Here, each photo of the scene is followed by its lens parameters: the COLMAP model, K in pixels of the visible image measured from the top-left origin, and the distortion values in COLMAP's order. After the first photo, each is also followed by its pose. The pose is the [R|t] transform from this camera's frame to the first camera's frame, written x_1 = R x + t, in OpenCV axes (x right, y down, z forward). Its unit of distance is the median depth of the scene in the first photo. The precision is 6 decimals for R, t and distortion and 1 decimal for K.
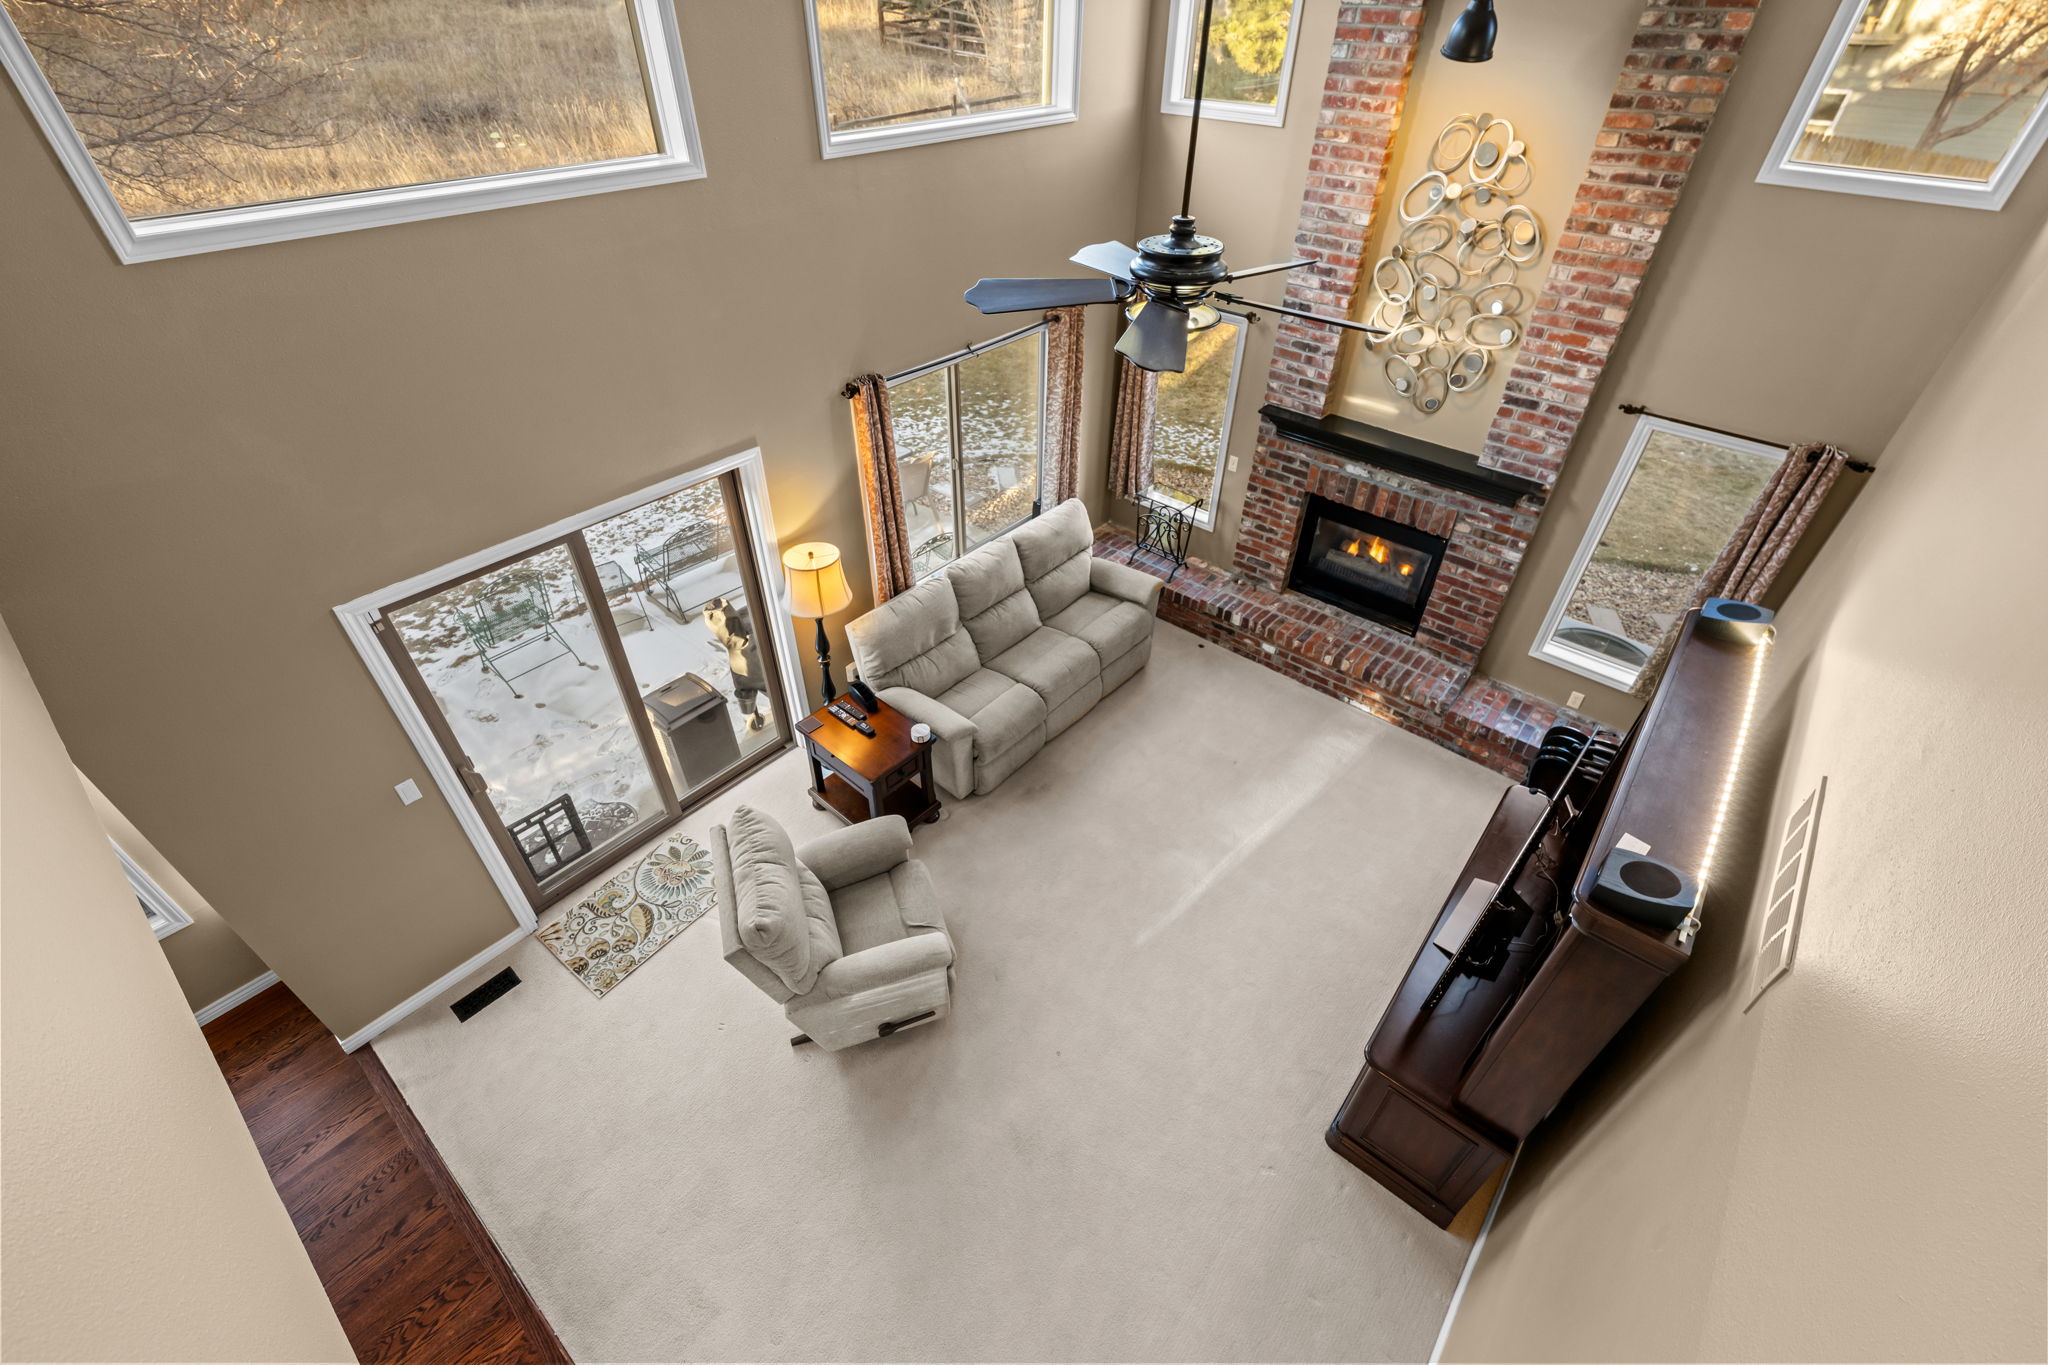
lens RADIAL K [[866.4, 0, 1030.7], [0, 866.4, 689.9], [0, 0, 1]] dist [-0.002142, 0.000017]
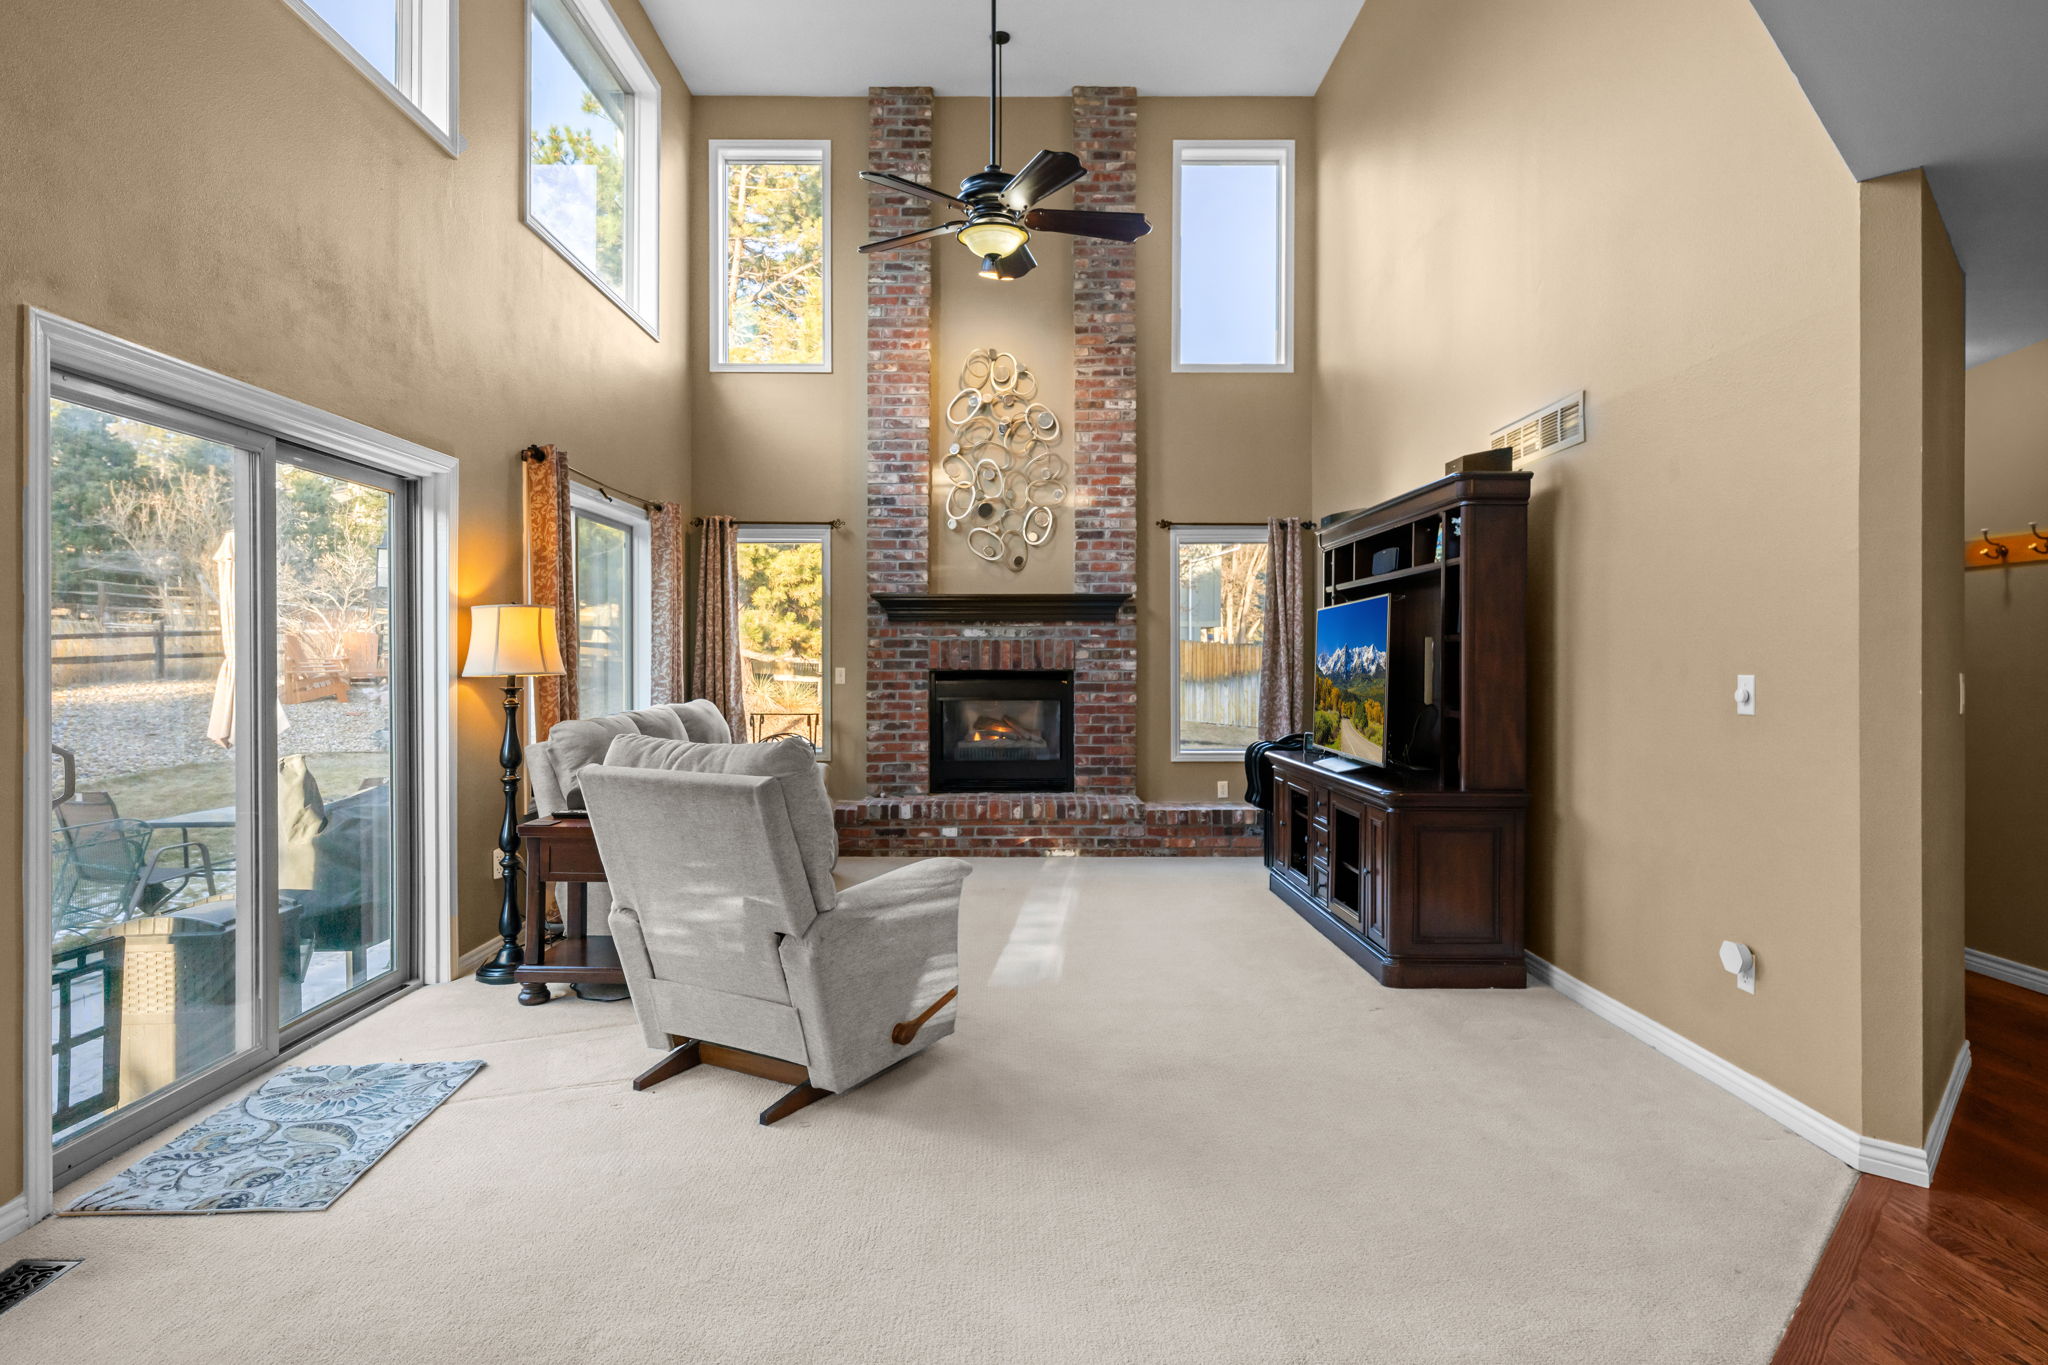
lens RADIAL K [[1100.0, 0, 1011.9], [0, 1100.0, 672.7], [0, 0, 1]] dist [0.002159, -0.000473]
pose [[0.762969, -0.022975, 0.646026, -0.500345], [0.424066, 0.772066, -0.473373, 0.481868], [-0.487900, 0.635126, 0.598806, 0.236001]]
